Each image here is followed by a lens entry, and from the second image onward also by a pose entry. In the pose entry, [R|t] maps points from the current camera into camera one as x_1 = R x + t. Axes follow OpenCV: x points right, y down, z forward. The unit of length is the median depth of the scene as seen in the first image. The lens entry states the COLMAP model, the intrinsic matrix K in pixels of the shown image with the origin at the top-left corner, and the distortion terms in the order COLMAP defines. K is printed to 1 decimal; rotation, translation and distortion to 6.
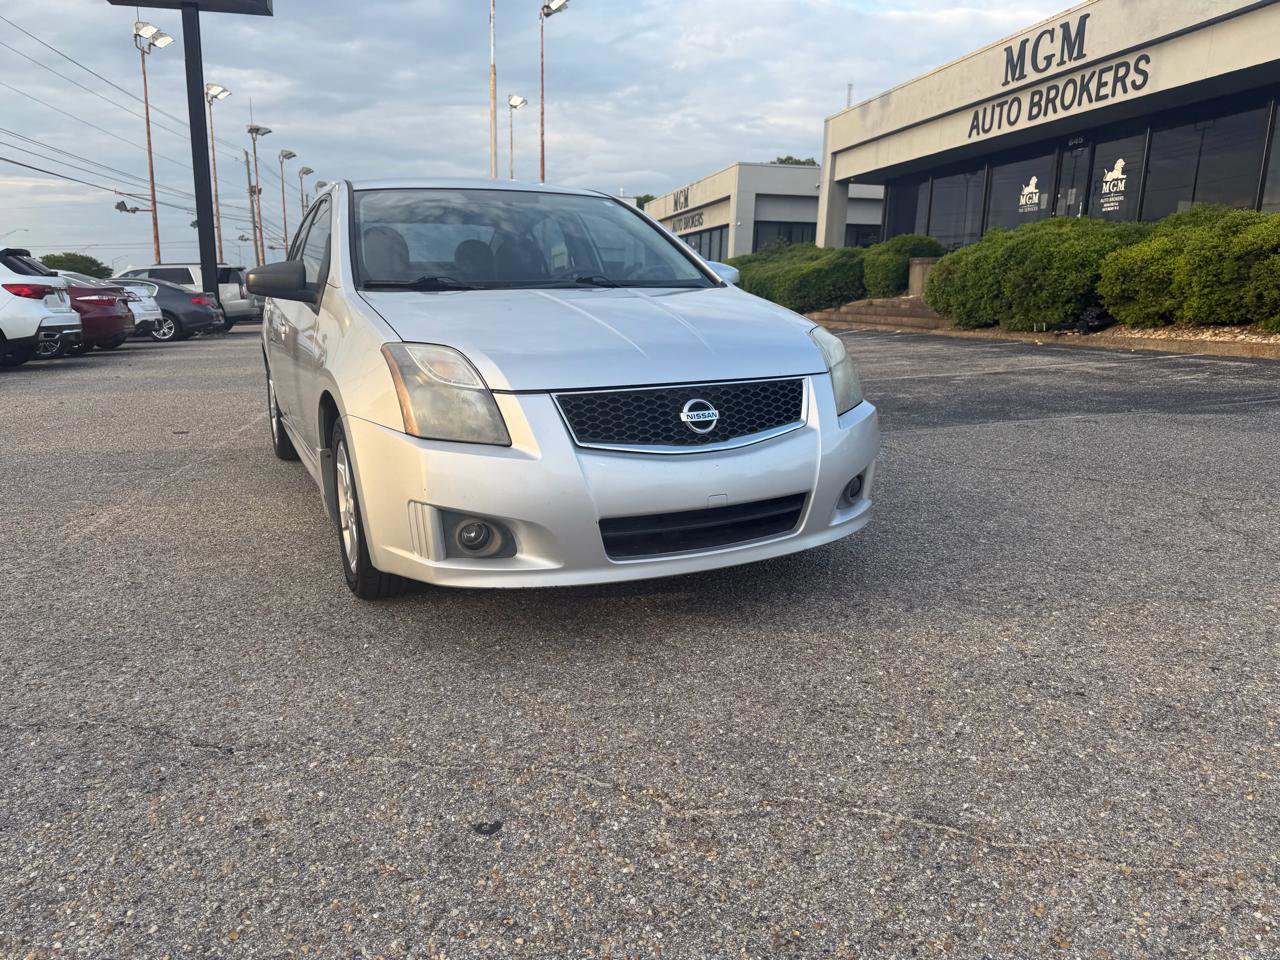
lens RADIAL K [[910.9, 0, 632.9], [0, 910.9, 477.7], [0, 0, 1]] dist [0.018877, -0.026304]
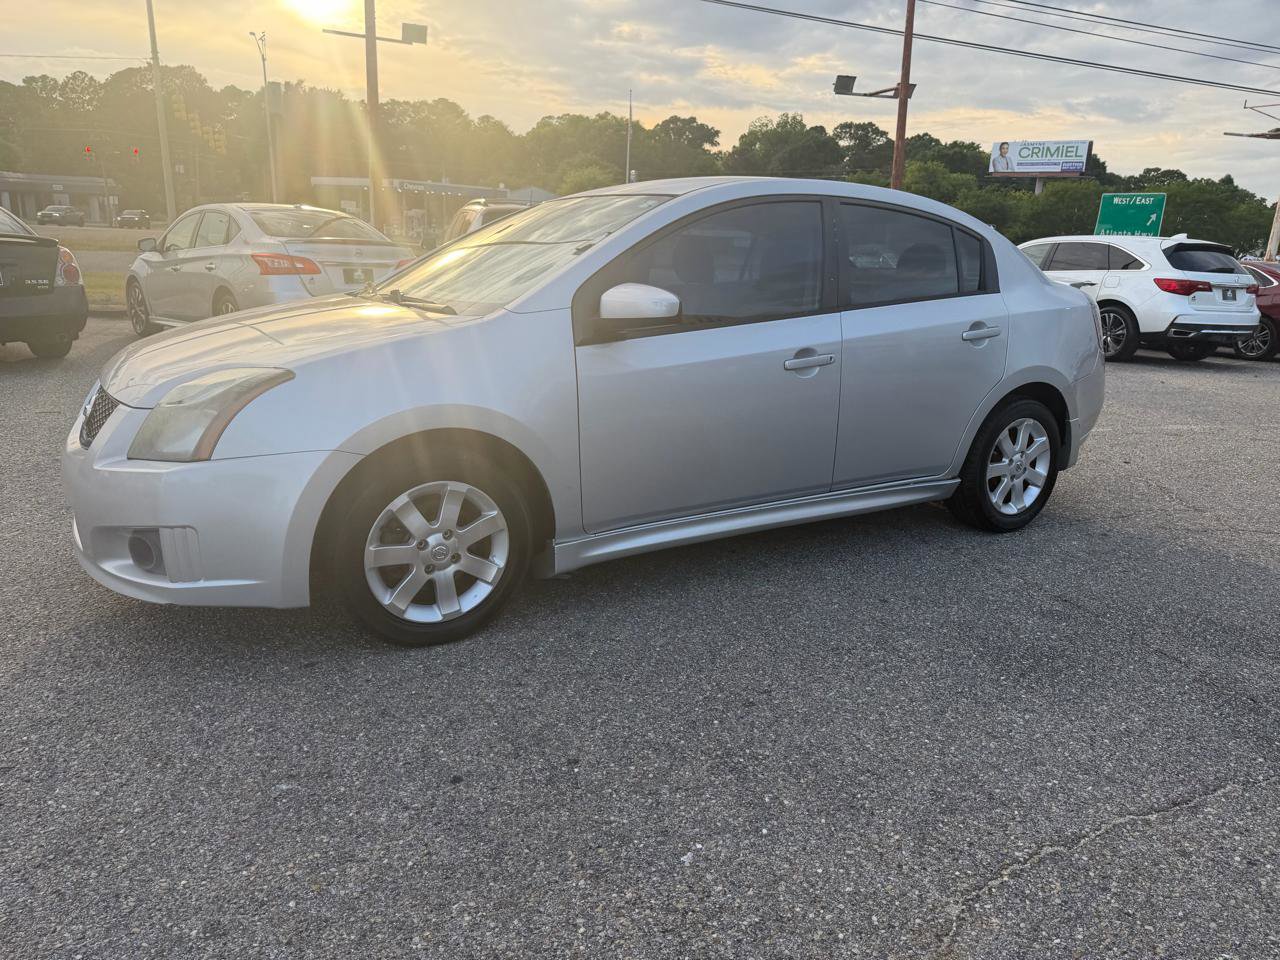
lens RADIAL K [[910.9, 0, 640.1], [0, 910.9, 468.7], [0, 0, 1]] dist [0.018877, -0.026304]
pose [[0.096400, 0.245441, -0.964607, 1.155149], [-0.241559, 0.945916, 0.216545, -0.373425], [0.965586, 0.212135, 0.150475, 1.353863]]
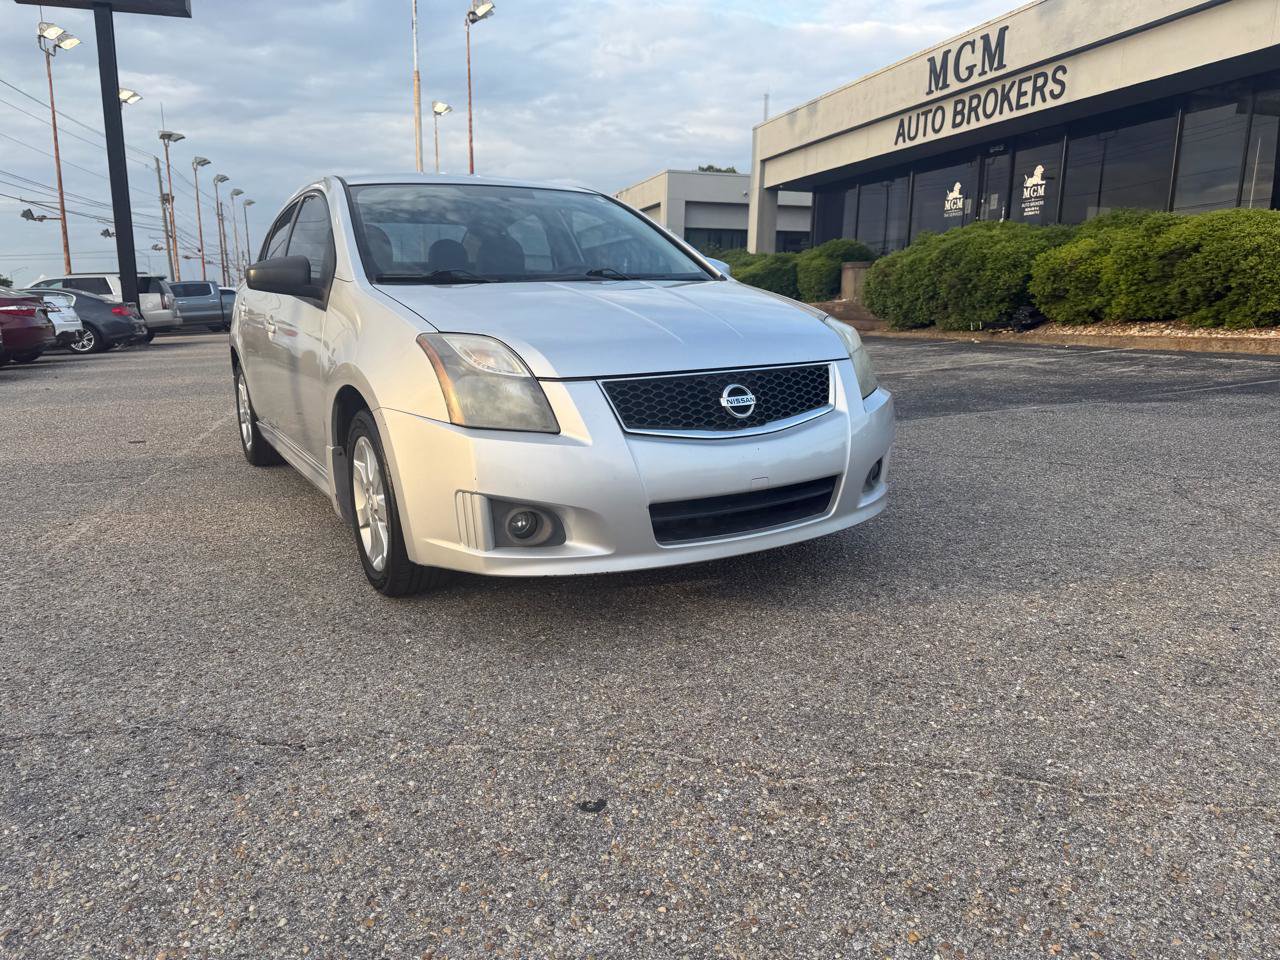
lens RADIAL K [[910.9, 0, 631.9], [0, 910.9, 477.4], [0, 0, 1]] dist [0.018877, -0.026304]
pose [[0.996592, -0.024993, 0.078615, -0.117381], [0.025689, 0.999639, -0.007854, 0.020551], [-0.078391, 0.009847, 0.996874, -0.001827]]
